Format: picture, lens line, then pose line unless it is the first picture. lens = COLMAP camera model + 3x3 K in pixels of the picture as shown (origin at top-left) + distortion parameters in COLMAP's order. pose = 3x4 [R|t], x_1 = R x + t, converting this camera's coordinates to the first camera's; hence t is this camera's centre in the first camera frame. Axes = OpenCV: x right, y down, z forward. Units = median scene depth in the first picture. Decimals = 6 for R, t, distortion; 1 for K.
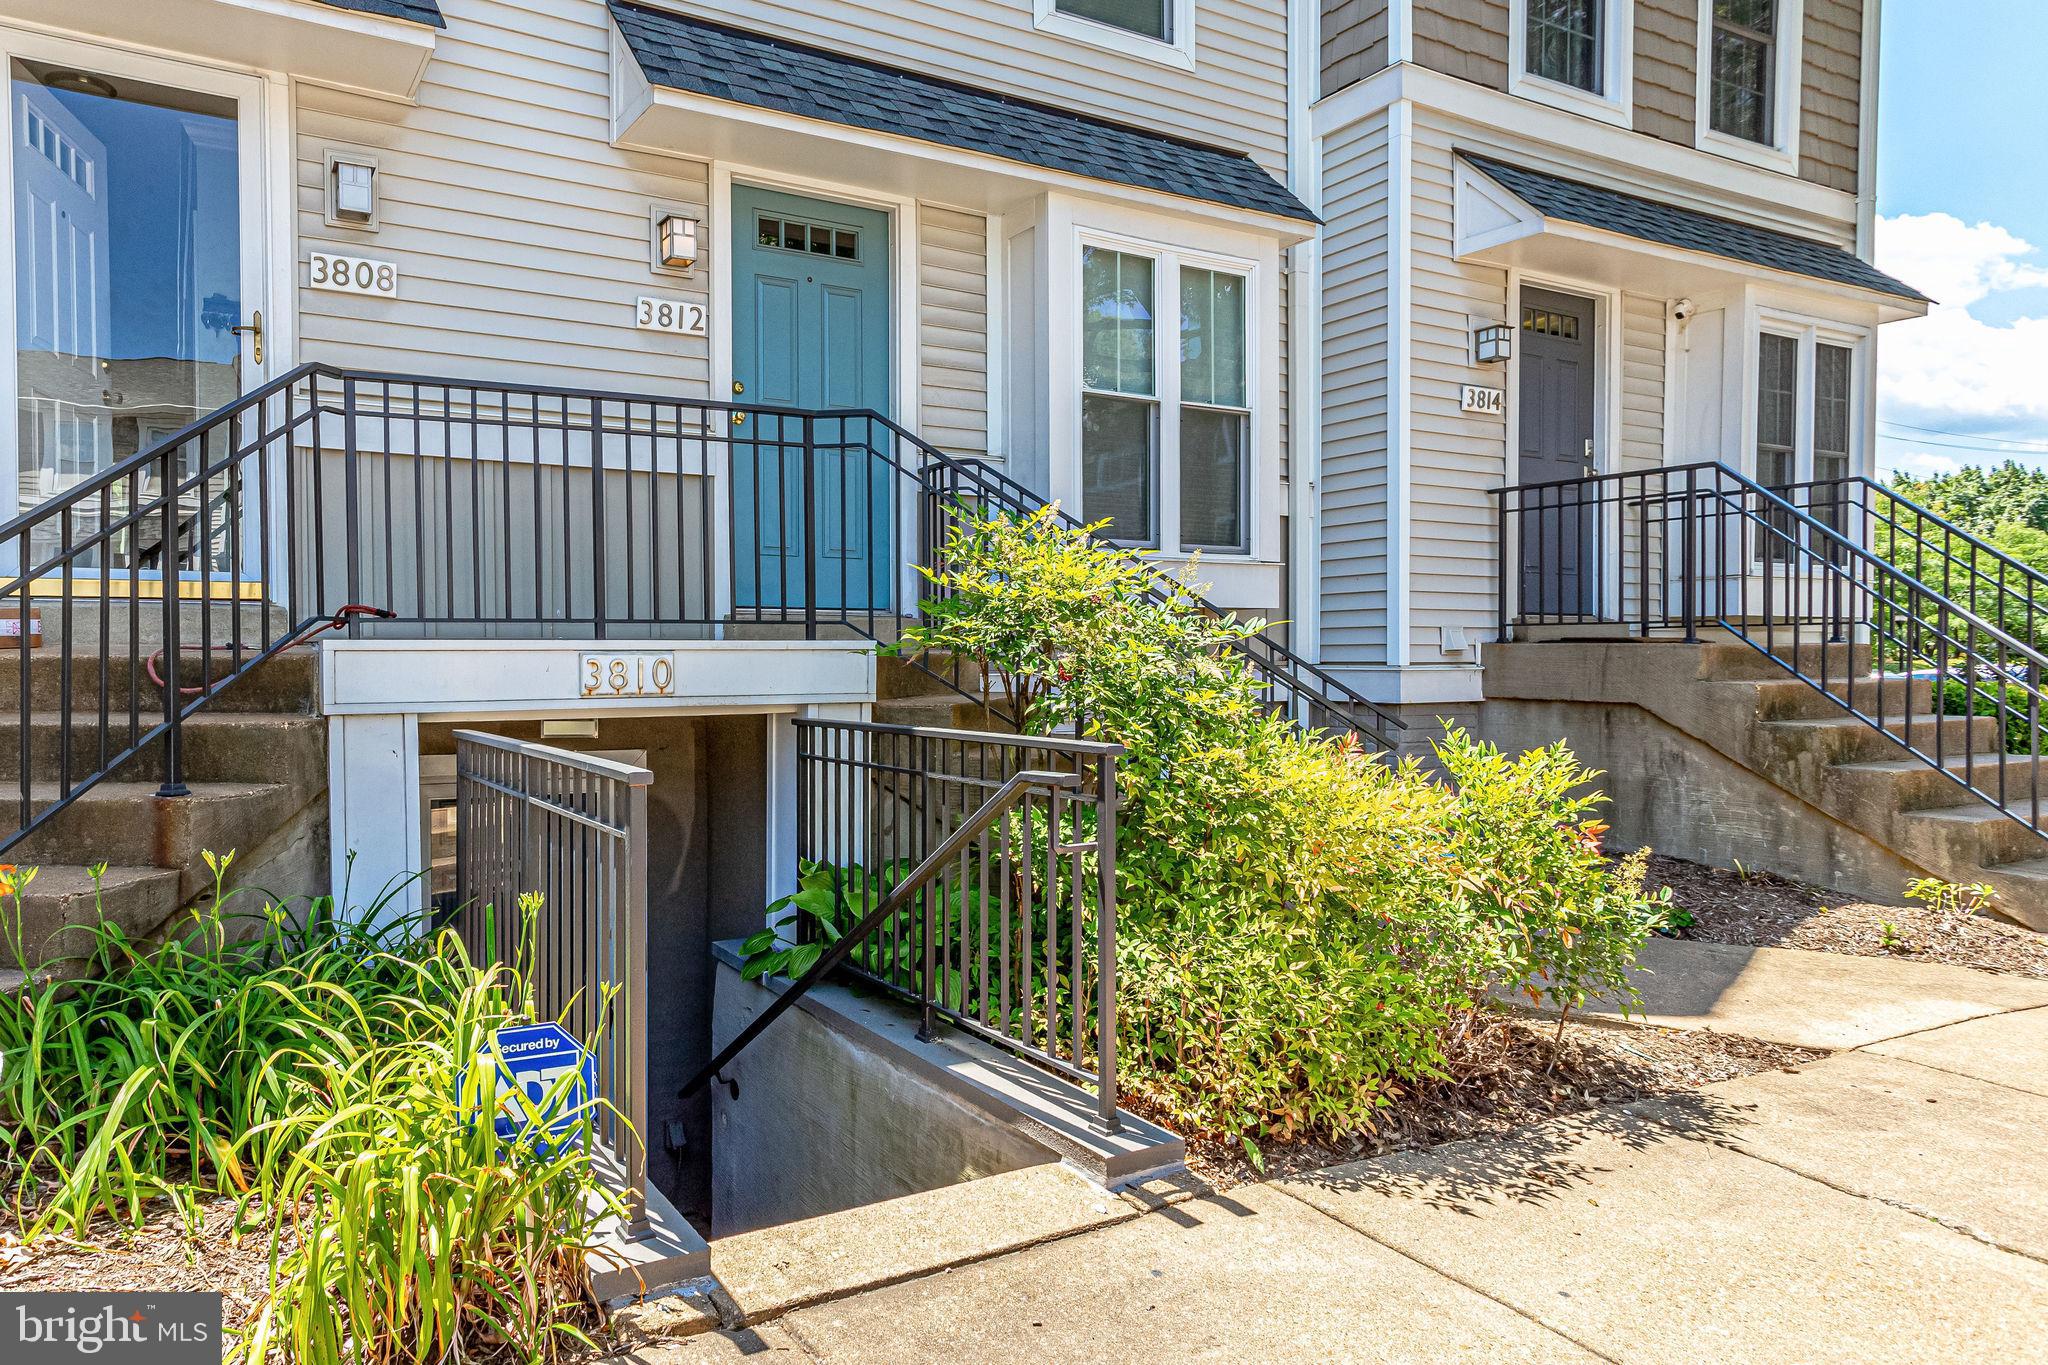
lens RADIAL K [[1055.3, 0, 1024.4], [0, 1055.3, 688.0], [0, 0, 1]] dist [0.003069, 0.000550]
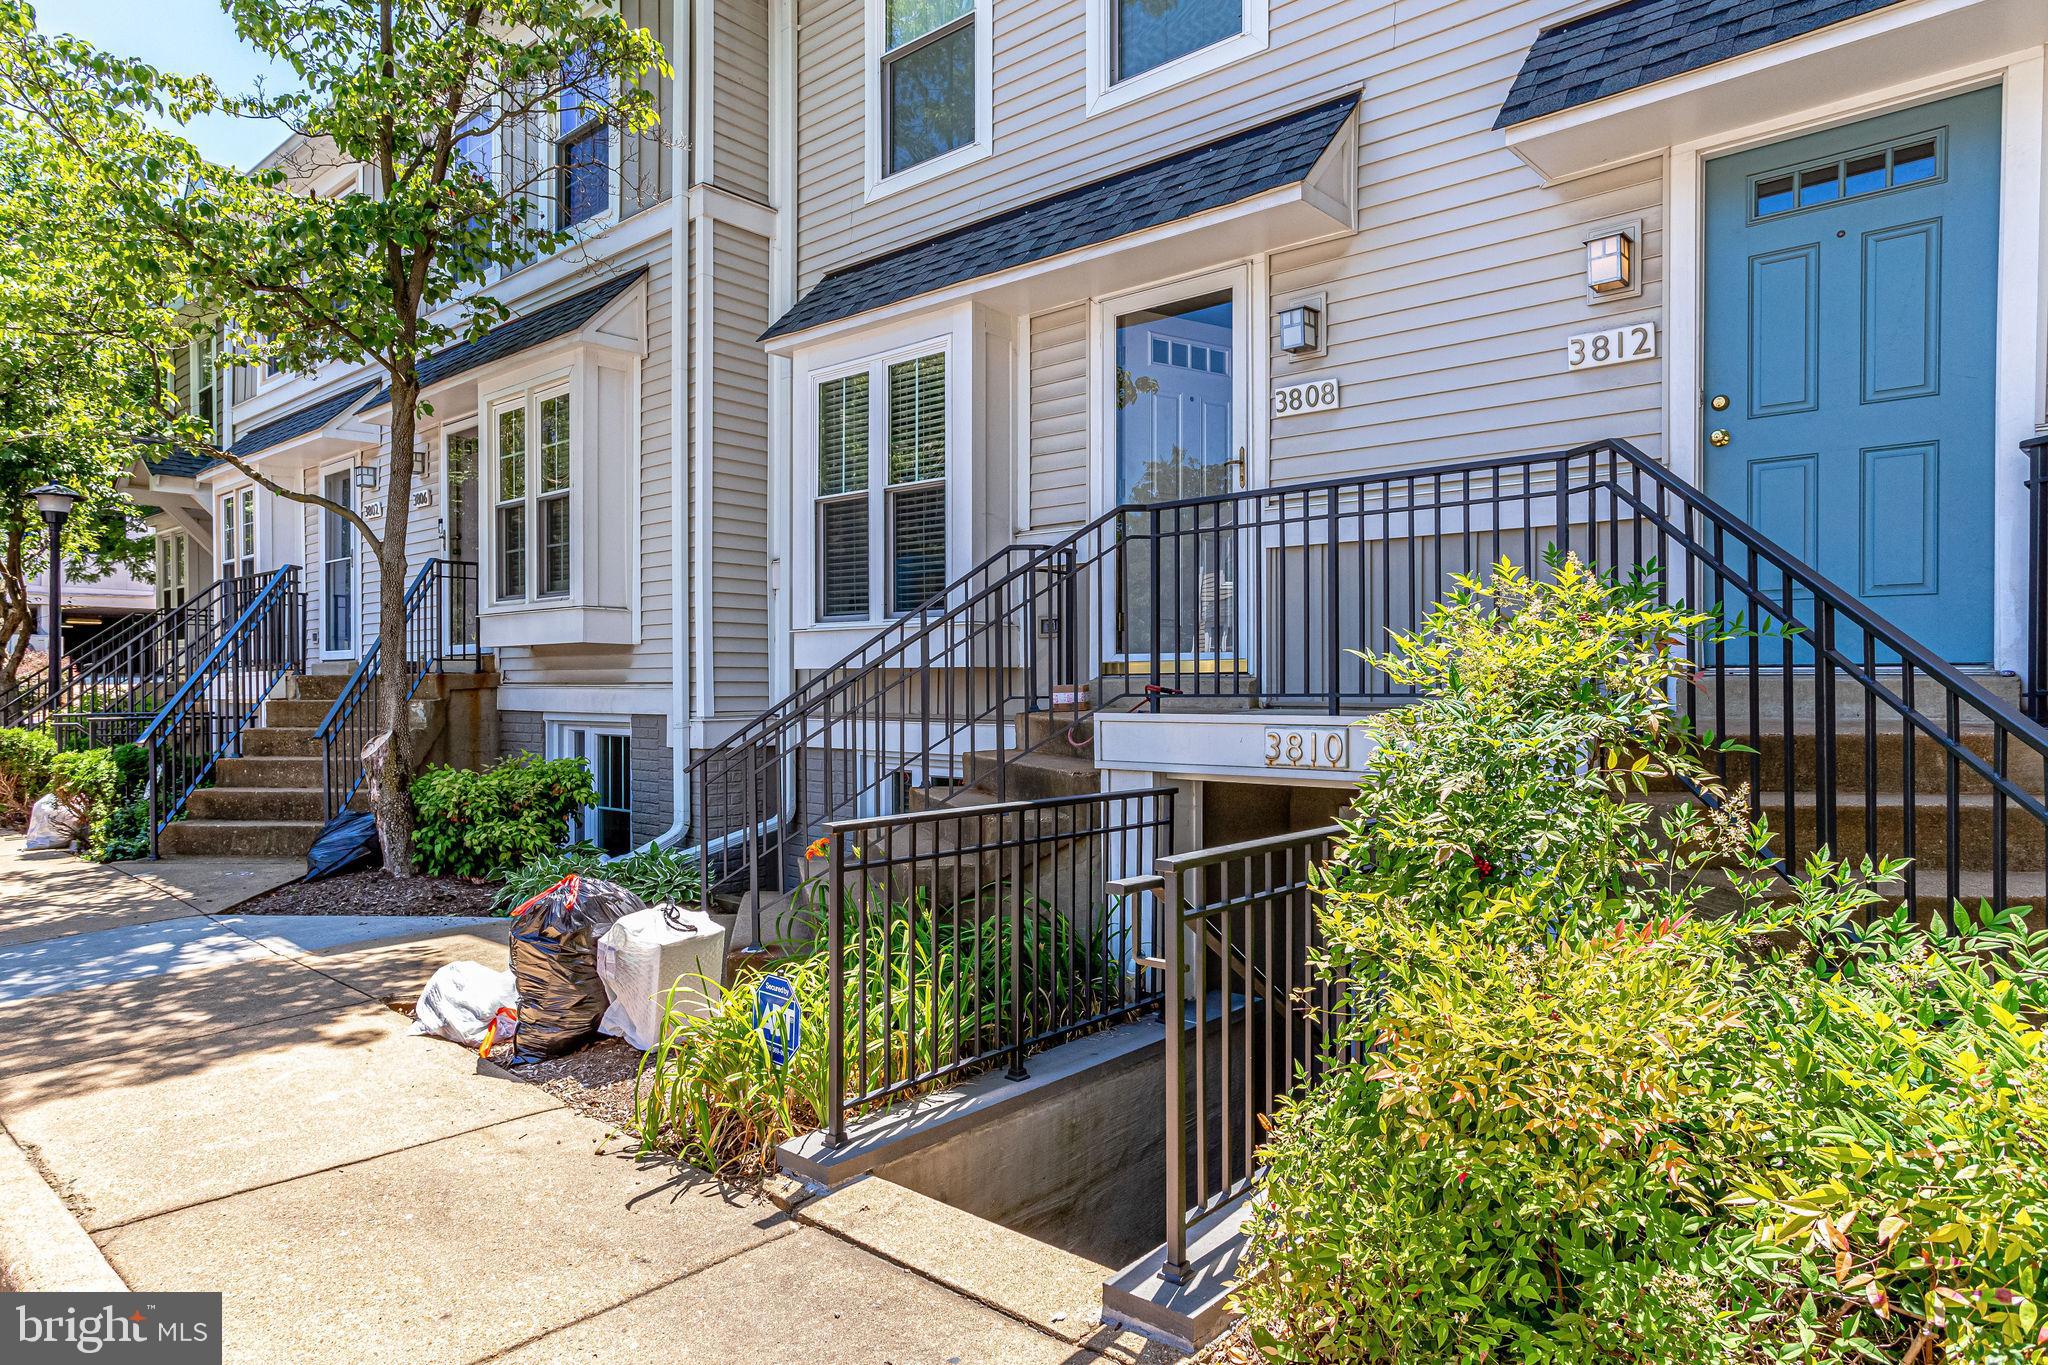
lens RADIAL K [[1207.7, 0, 1030.6], [0, 1207.7, 680.4], [0, 0, 1]] dist [-0.054443, 0.065272]
pose [[0.404070, -0.017681, -0.914557, 0.552776], [-0.053608, 0.997637, -0.042973, -0.012521], [0.913156, 0.066392, 0.402167, 0.272558]]
